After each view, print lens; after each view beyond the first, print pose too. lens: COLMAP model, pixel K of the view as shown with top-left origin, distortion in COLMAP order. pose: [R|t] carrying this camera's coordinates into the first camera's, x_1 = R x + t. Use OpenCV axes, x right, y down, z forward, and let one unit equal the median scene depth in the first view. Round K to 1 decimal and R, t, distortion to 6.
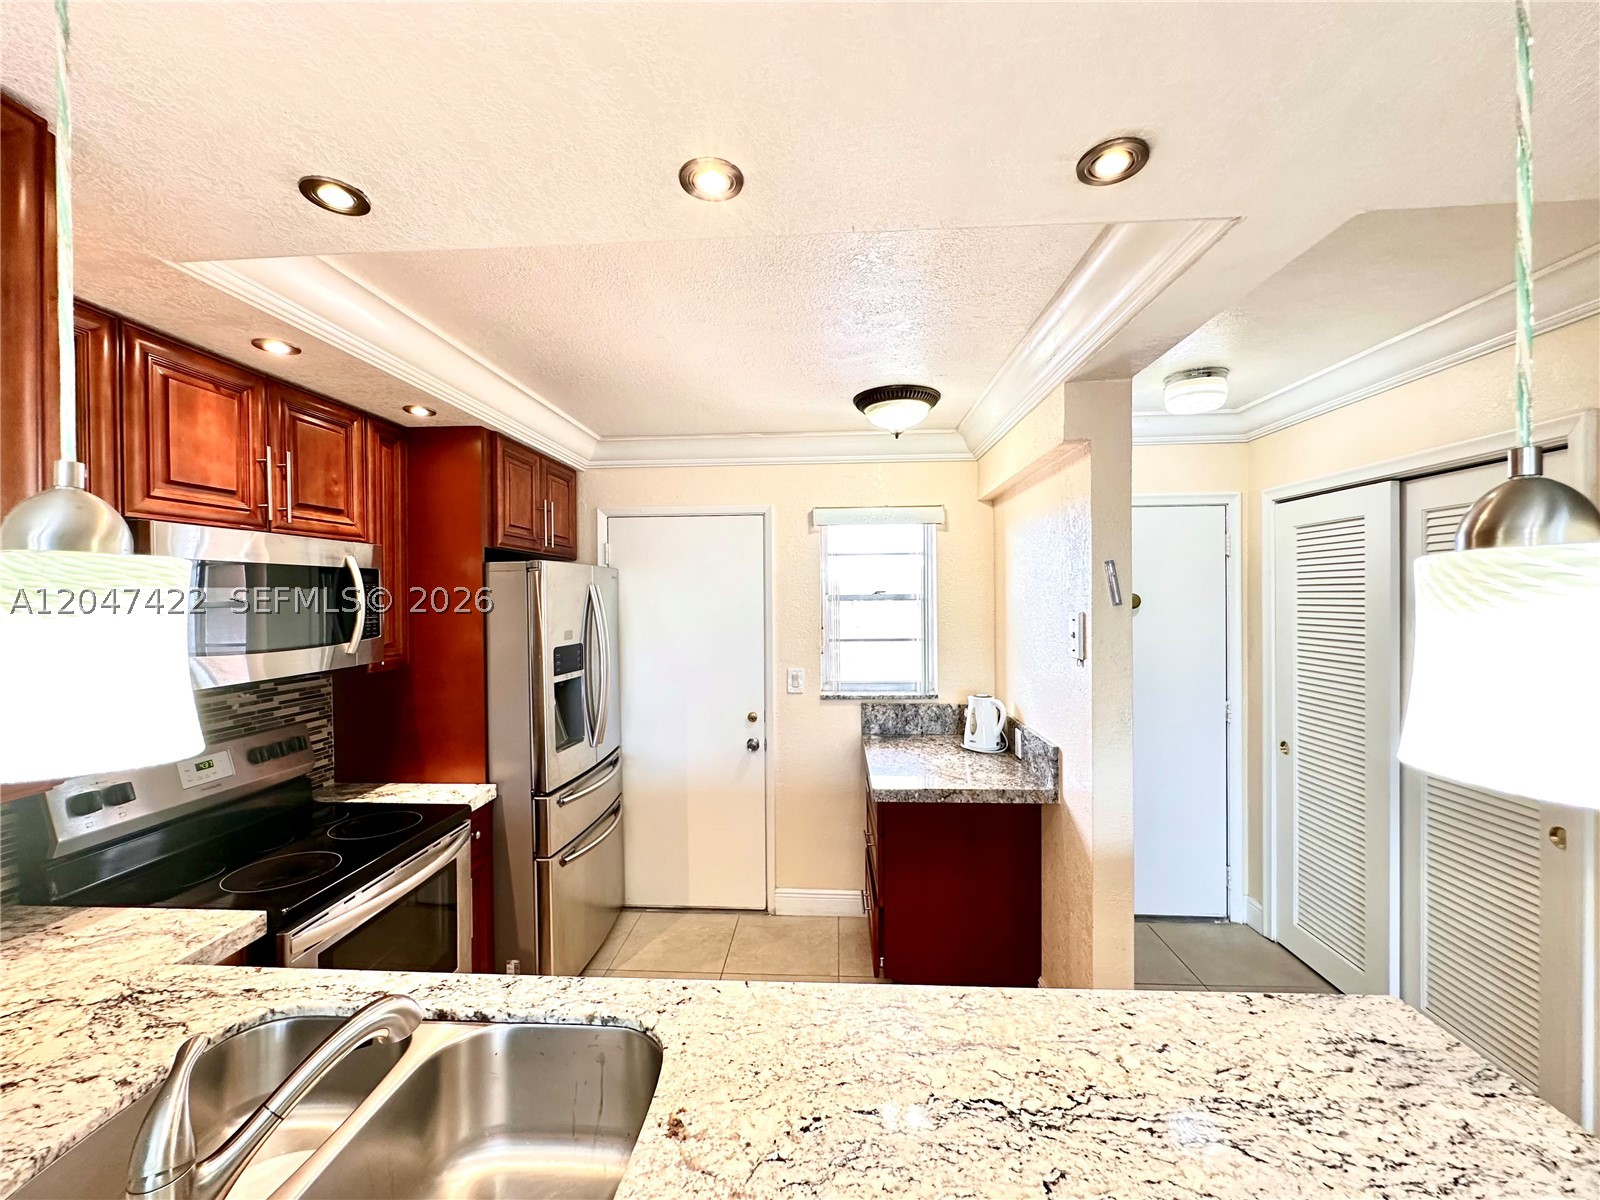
lens RADIAL K [[638.9, 0, 797.2], [0, 638.9, 600.0], [0, 0, 1]] dist [-0.004007, 0.000901]
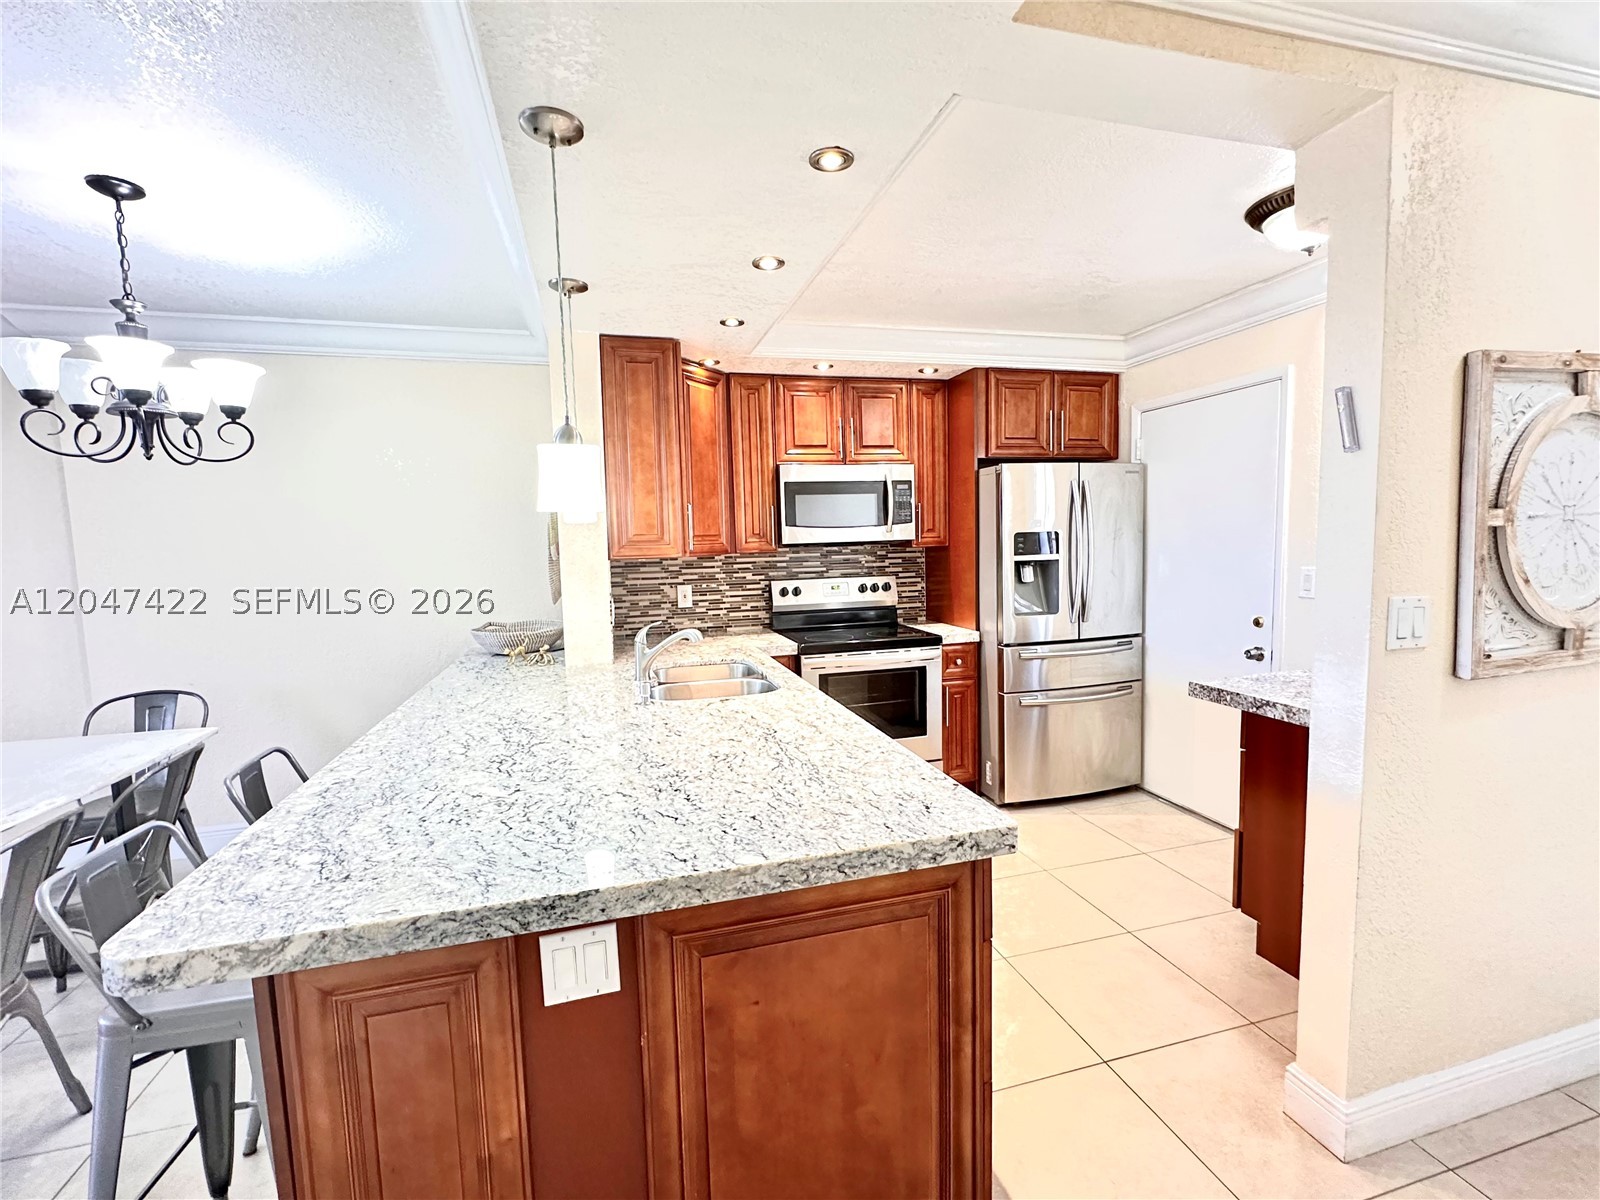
lens RADIAL K [[712.4, 0, 798.8], [0, 712.4, 605.5], [0, 0, 1]] dist [-0.003596, -0.000536]
pose [[0.321250, 0.089021, -0.942801, 0.951515], [0.020004, 0.994712, 0.100739, 0.077774], [0.946783, -0.051223, 0.317770, 0.163405]]
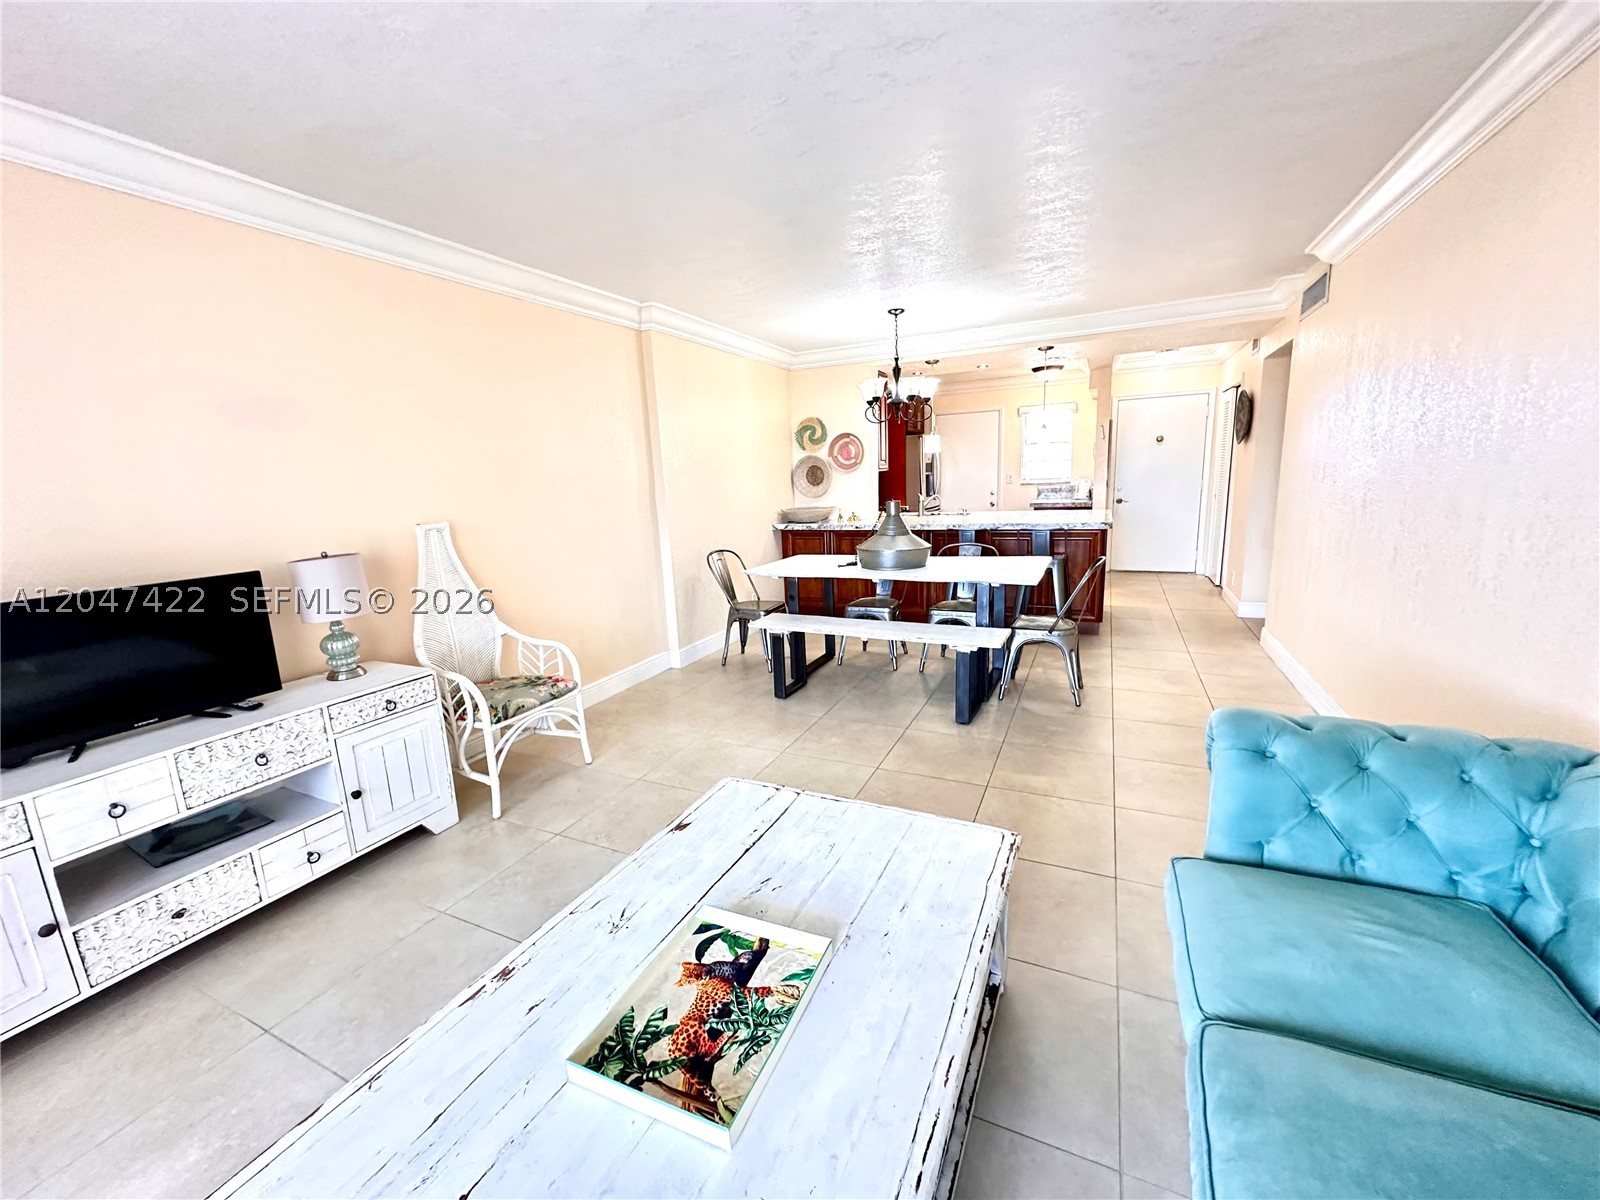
lens RADIAL K [[638.9, 0, 796.6], [0, 638.9, 601.4], [0, 0, 1]] dist [-0.004007, 0.000901]
pose [[0.923734, 0.042056, -0.380718, 0.297335], [0.035394, 0.980330, 0.194167, 0.125034], [0.381395, -0.192834, 0.904076, -2.551931]]
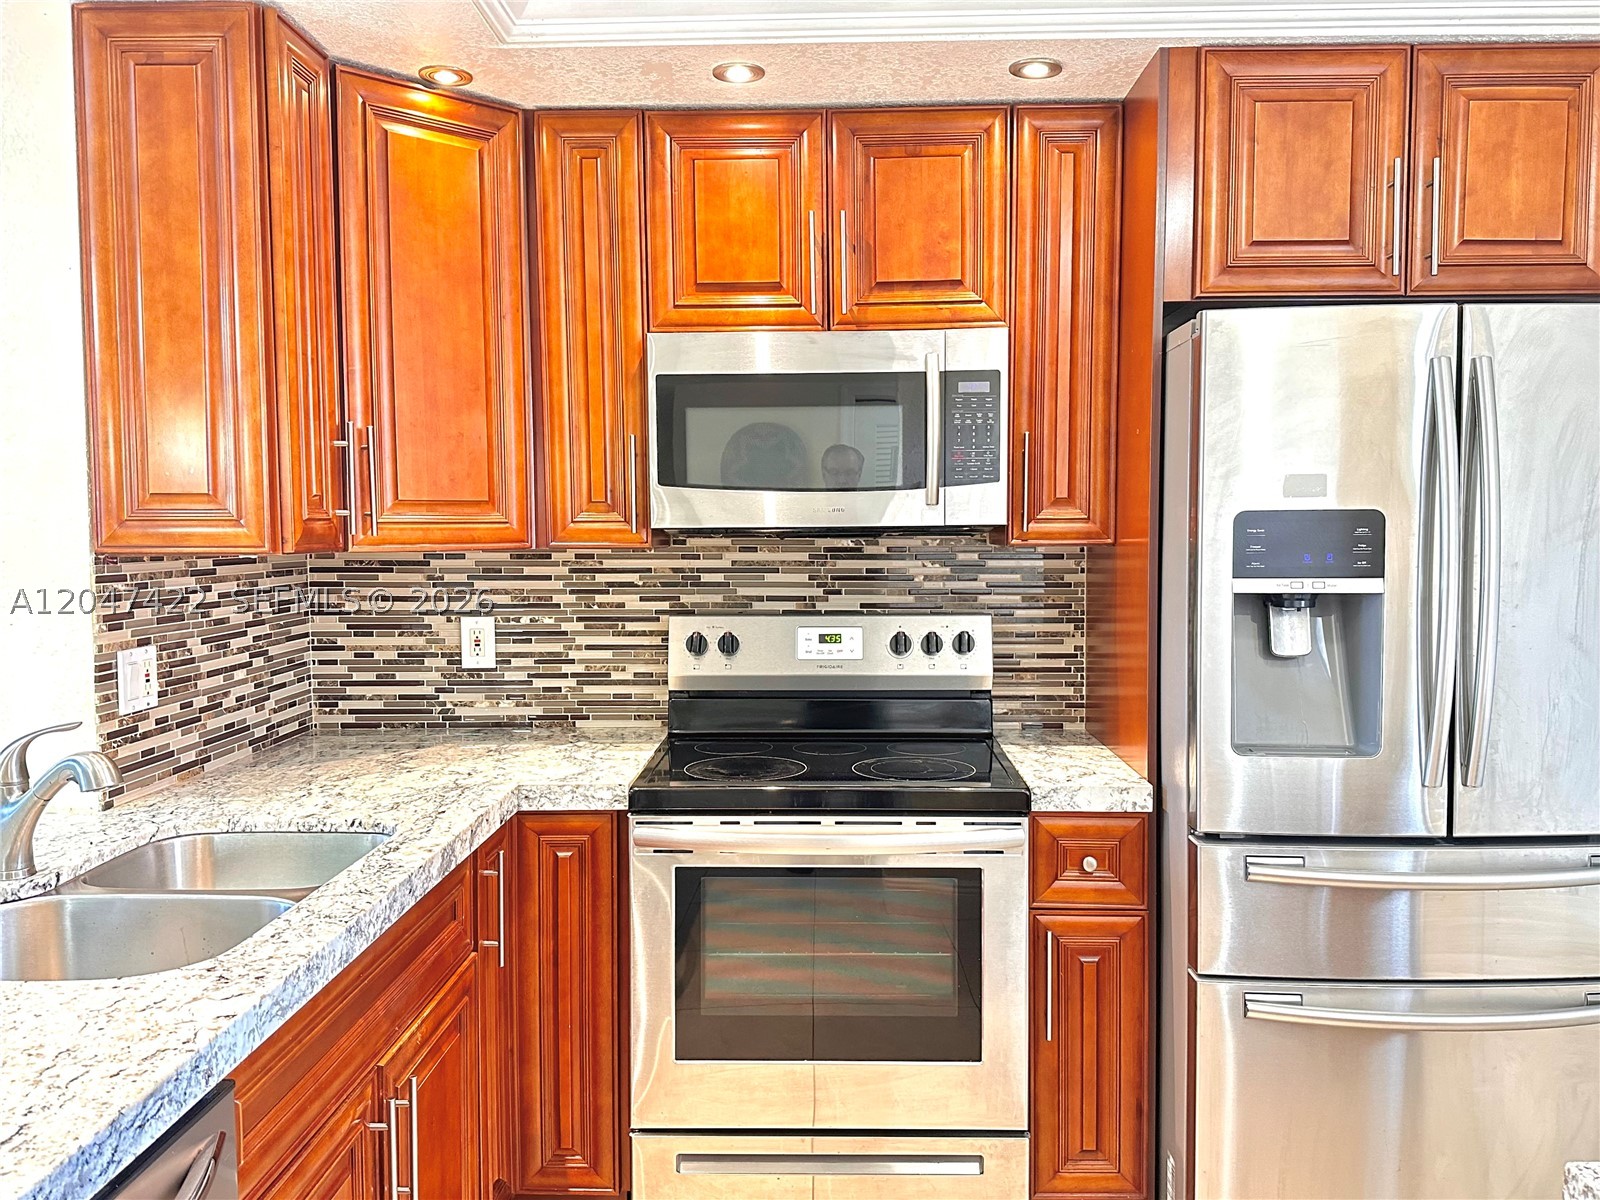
lens RADIAL K [[1277.1, 0, 818.2], [0, 1277.1, 600.6], [0, 0, 1]] dist [0.077999, -0.085496]
pose [[0.037764, 0.071805, -0.996704, 0.562870], [-0.001429, 0.997418, 0.071802, 0.083255], [0.999286, -0.001288, 0.037769, 0.790458]]
